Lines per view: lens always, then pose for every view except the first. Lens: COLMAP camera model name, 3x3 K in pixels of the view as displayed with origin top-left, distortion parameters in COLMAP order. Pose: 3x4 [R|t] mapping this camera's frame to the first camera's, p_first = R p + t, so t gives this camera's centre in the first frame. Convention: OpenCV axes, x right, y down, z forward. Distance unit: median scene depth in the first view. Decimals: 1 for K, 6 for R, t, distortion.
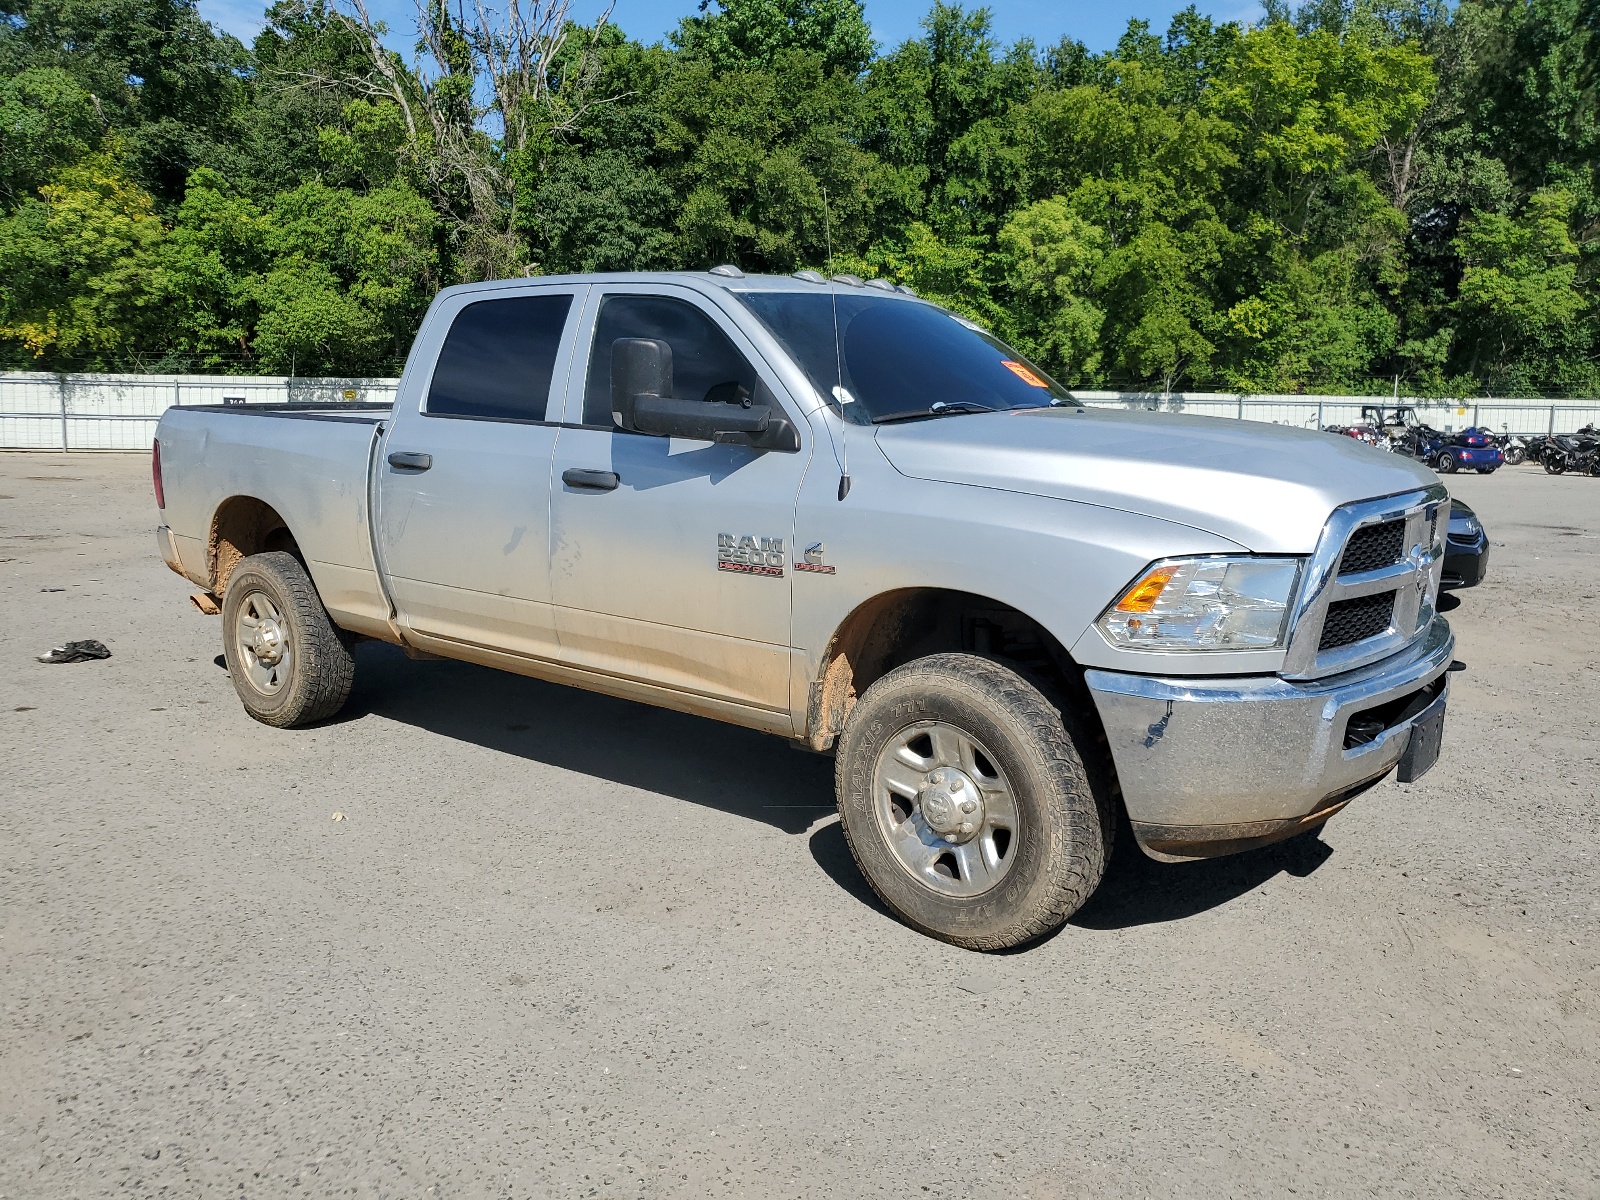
lens RADIAL K [[1256.1, 0, 814.9], [0, 1256.1, 601.5], [0, 0, 1]] dist [0.008838, 0.006826]
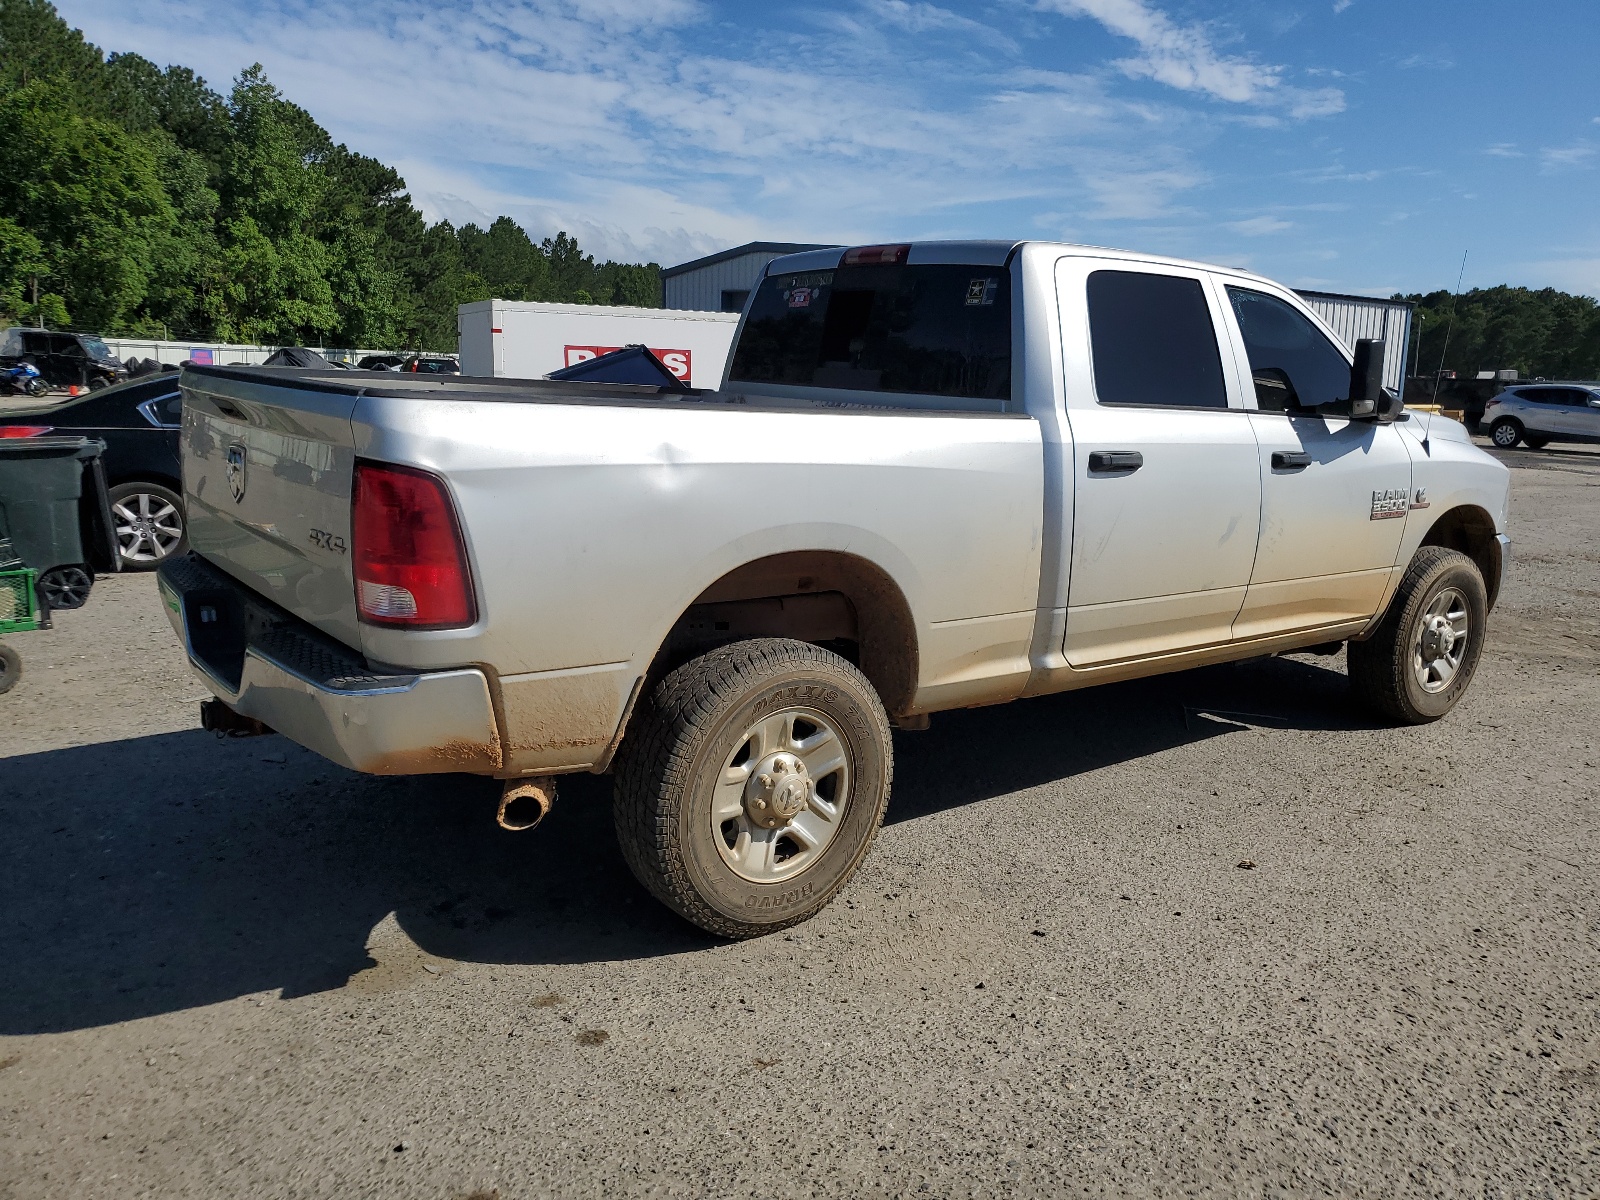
lens RADIAL K [[1256.1, 0, 814.9], [0, 1256.1, 601.5], [0, 0, 1]] dist [0.008838, 0.006826]
pose [[0.225218, -0.159527, 0.961160, -1.379169], [0.143469, 0.981181, 0.129233, -0.181042], [-0.963687, 0.108791, 0.243867, 1.175375]]
